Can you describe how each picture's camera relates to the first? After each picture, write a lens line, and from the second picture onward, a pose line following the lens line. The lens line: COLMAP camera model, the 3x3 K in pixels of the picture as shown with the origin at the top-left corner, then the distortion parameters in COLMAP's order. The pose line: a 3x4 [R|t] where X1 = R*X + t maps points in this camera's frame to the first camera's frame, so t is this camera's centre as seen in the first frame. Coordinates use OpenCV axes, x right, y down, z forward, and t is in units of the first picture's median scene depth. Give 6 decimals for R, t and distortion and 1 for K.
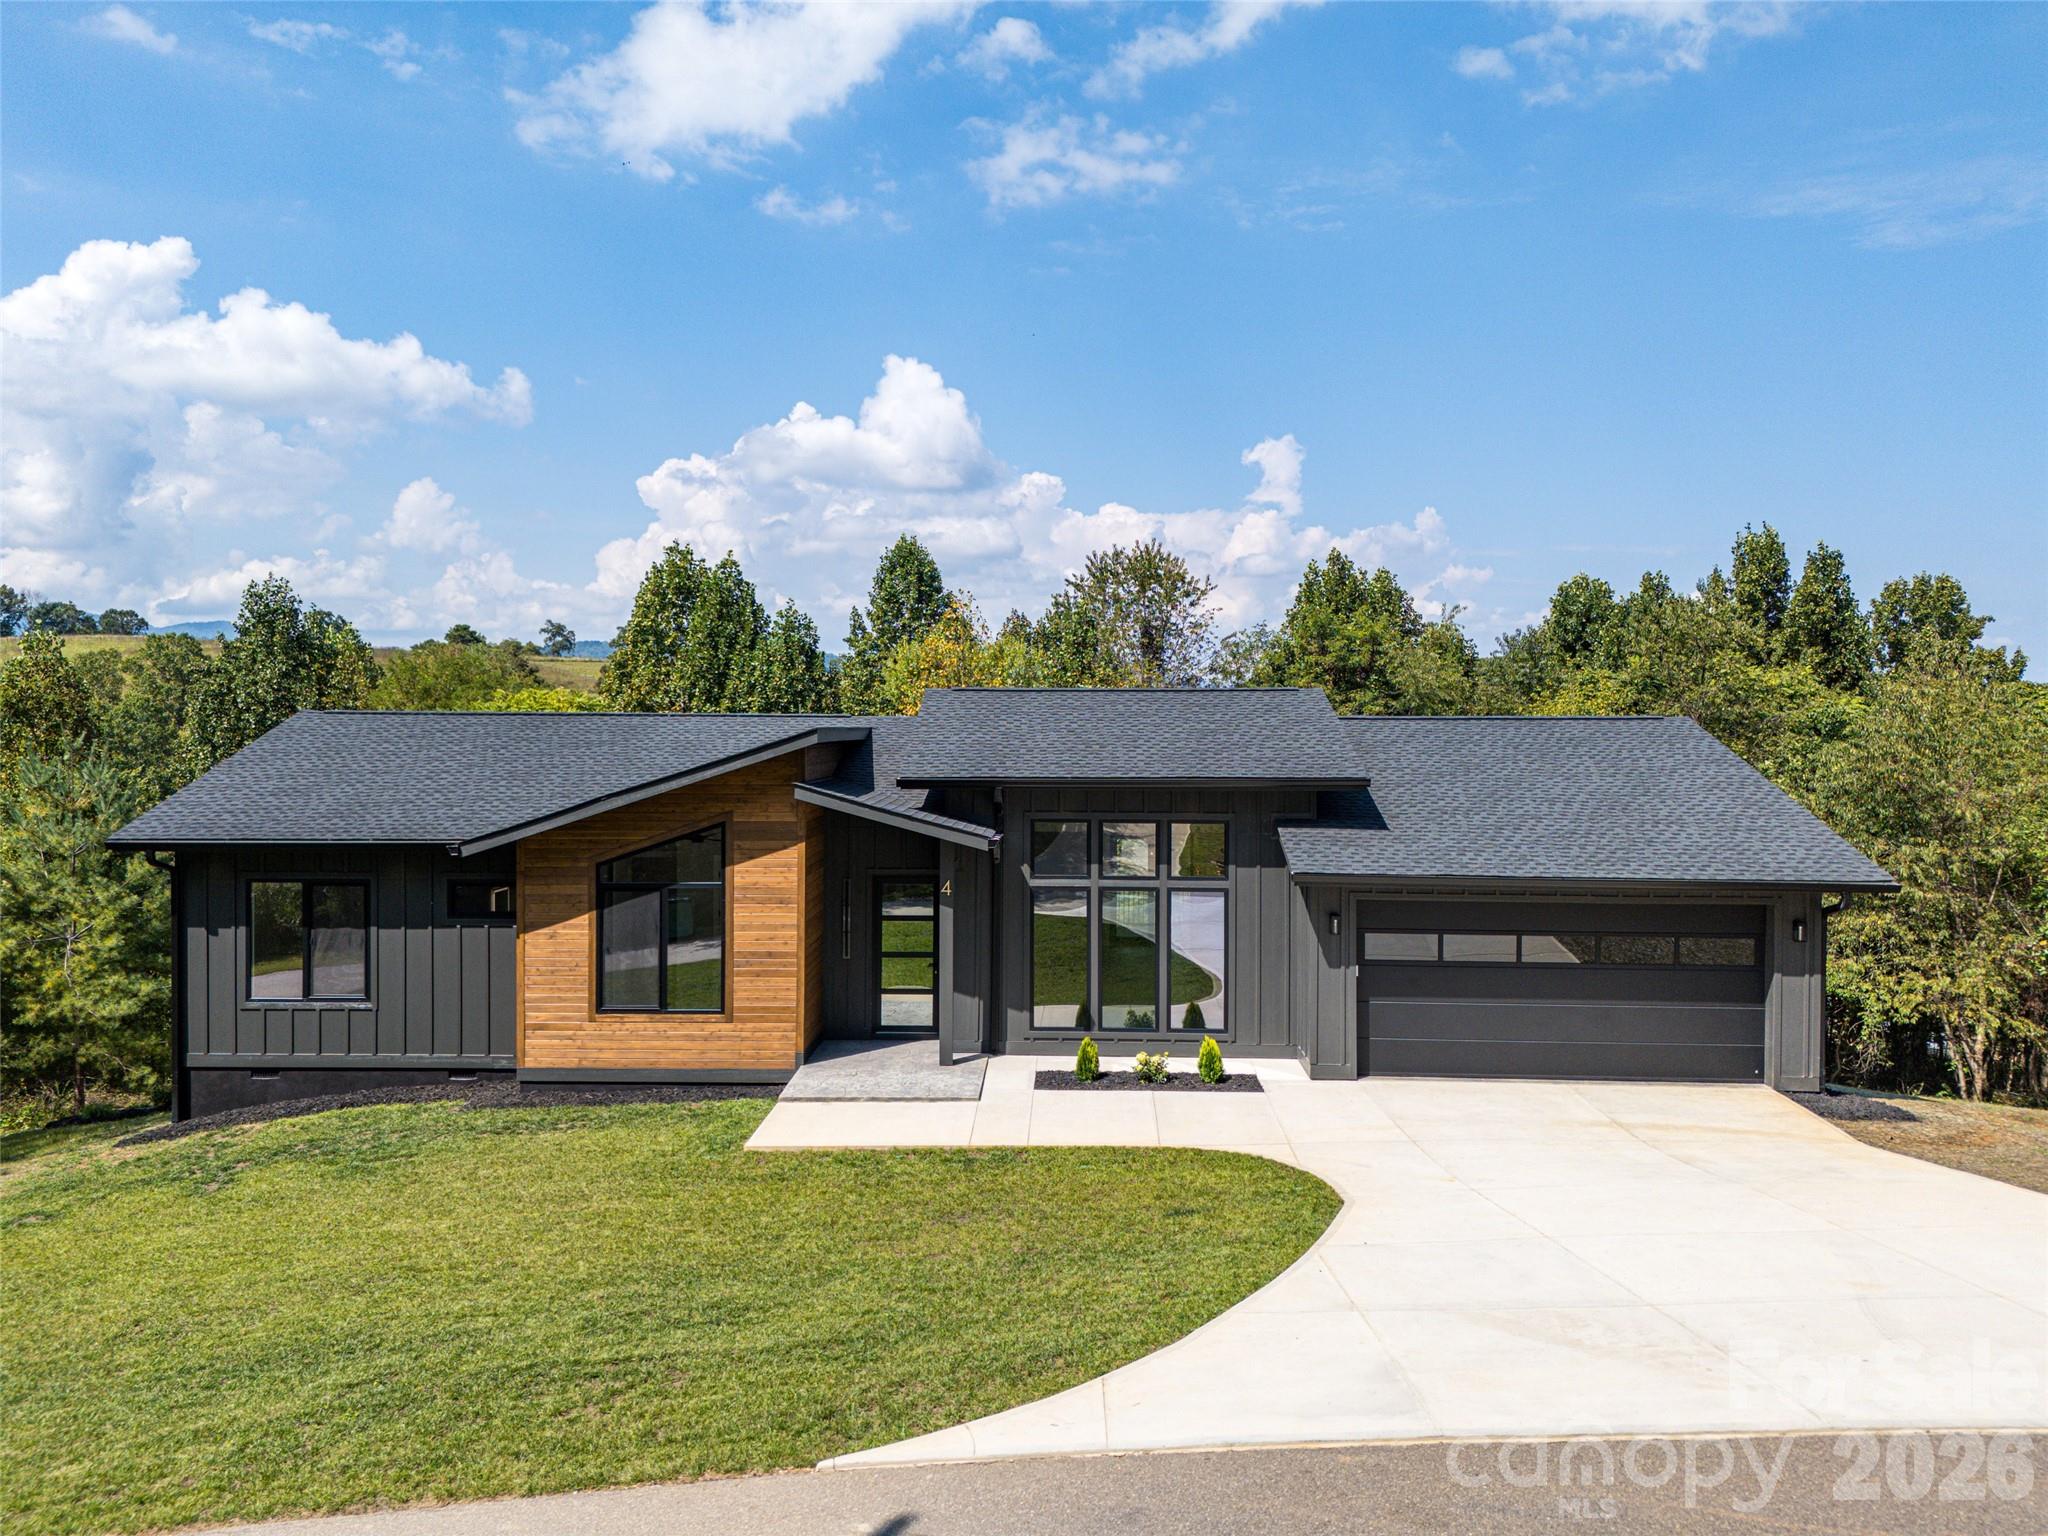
lens RADIAL K [[1499.4, 0, 1025.2], [0, 1499.4, 727.8], [0, 0, 1]] dist [0.056254, -0.064217]
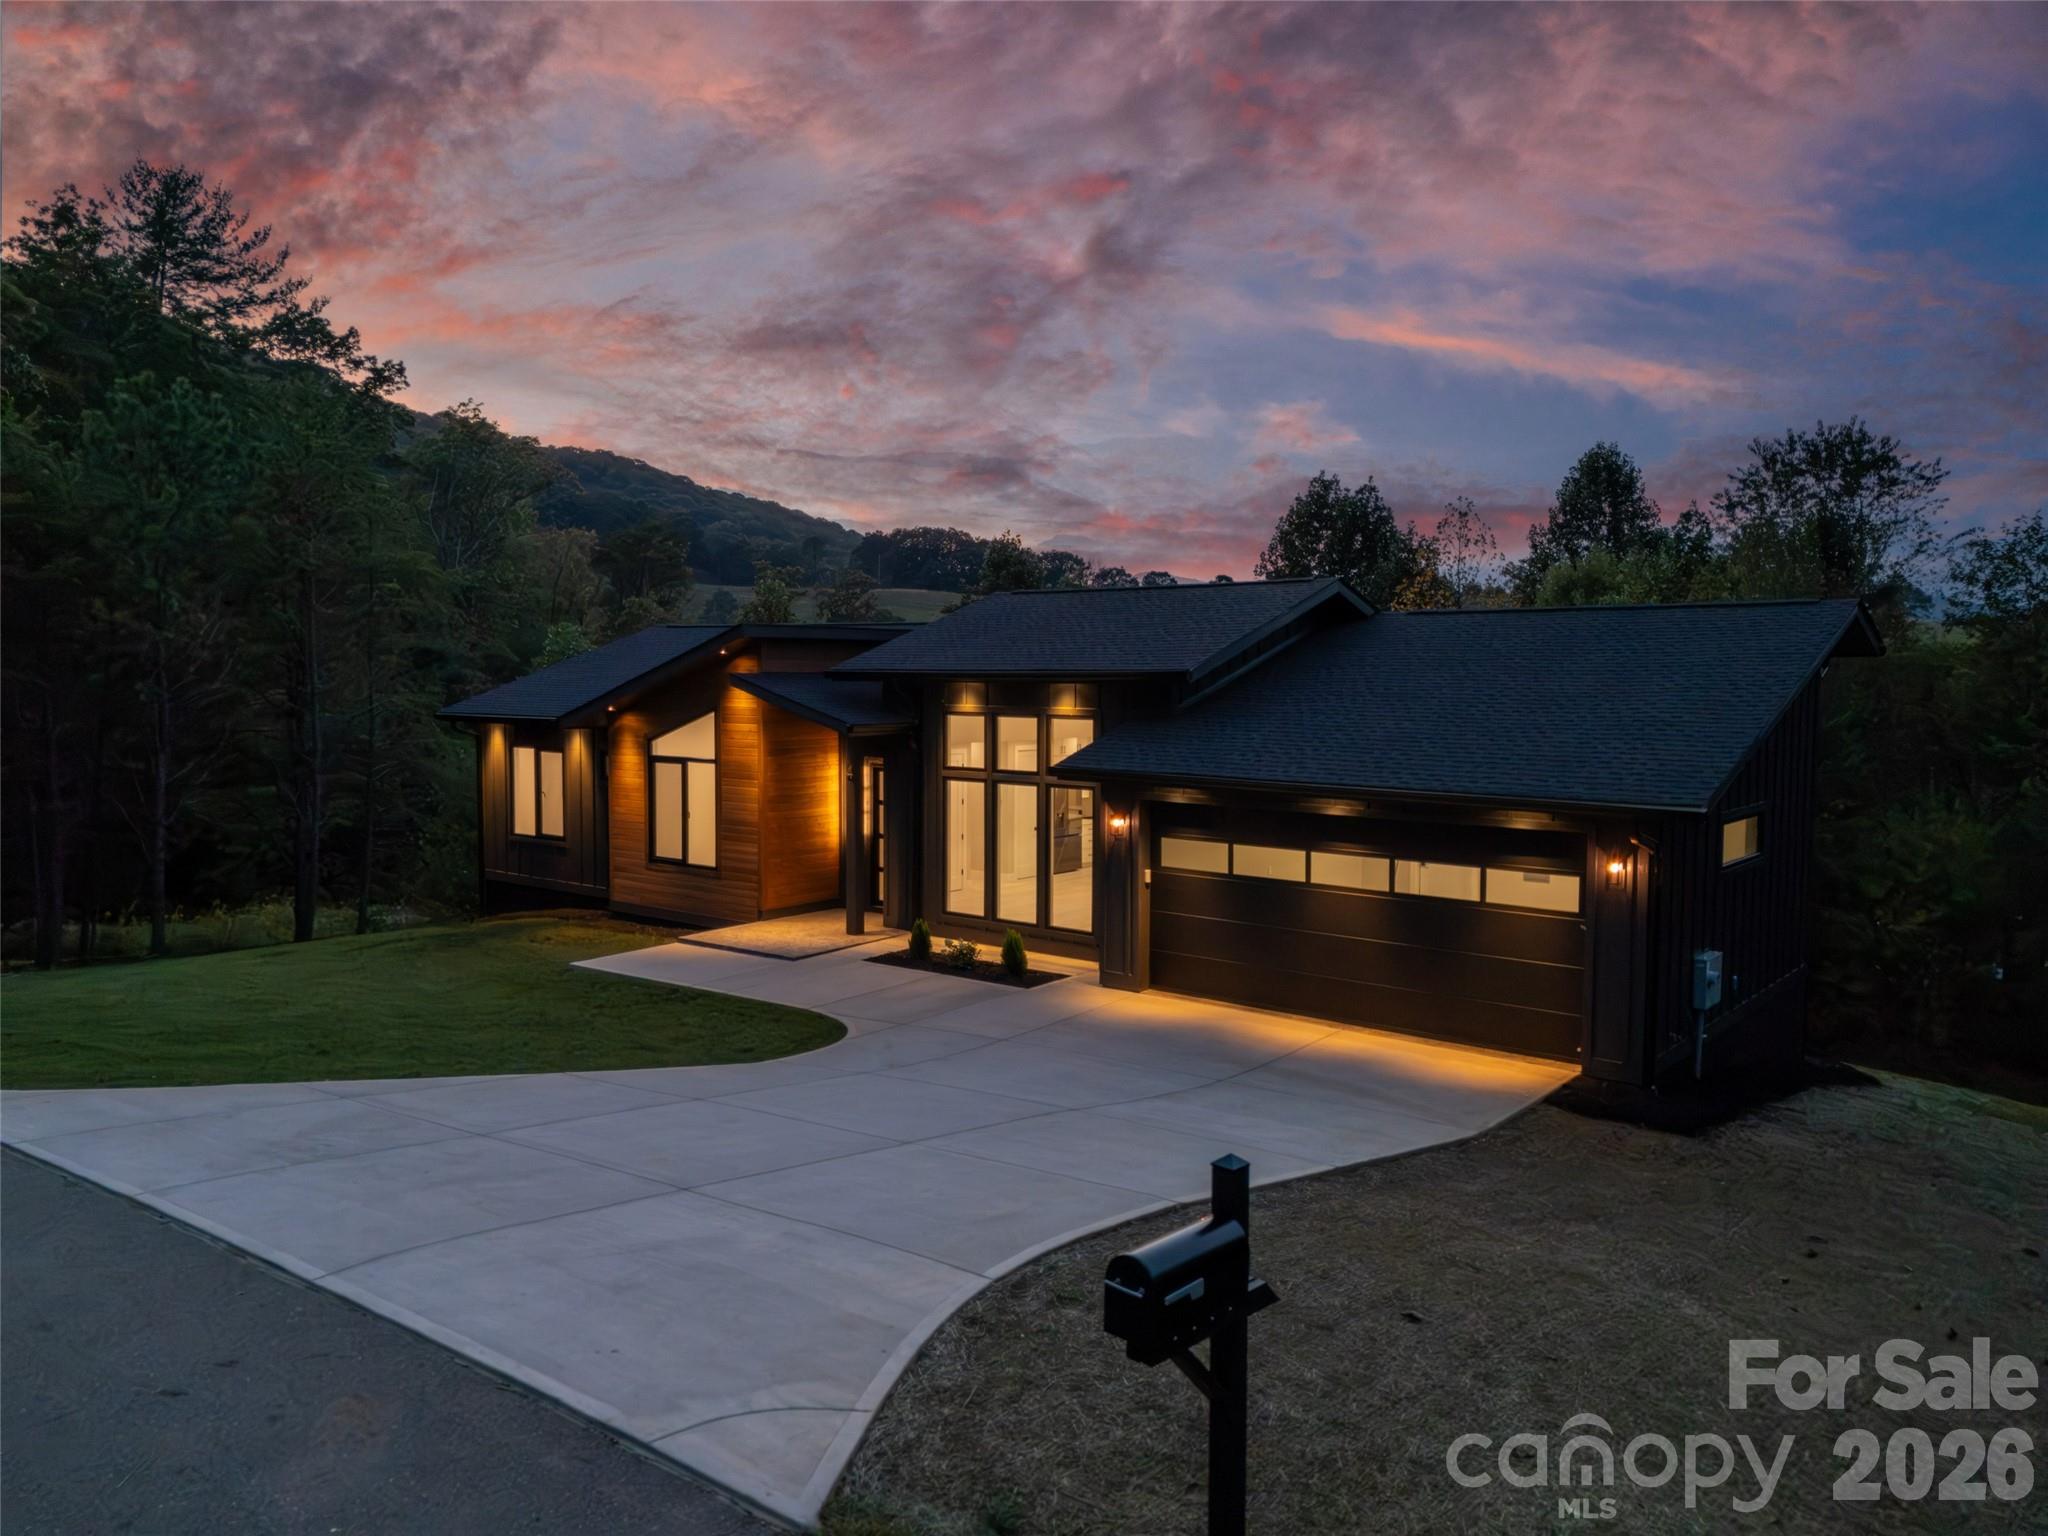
lens RADIAL K [[1490.5, 0, 1019.3], [0, 1490.5, 784.0], [0, 0, 1]] dist [0.070348, -0.072345]
pose [[0.794105, 0.046408, -0.606006, 0.689371], [-0.002277, 0.997301, 0.073389, 0.036084], [0.607776, -0.056899, 0.792067, 0.219823]]
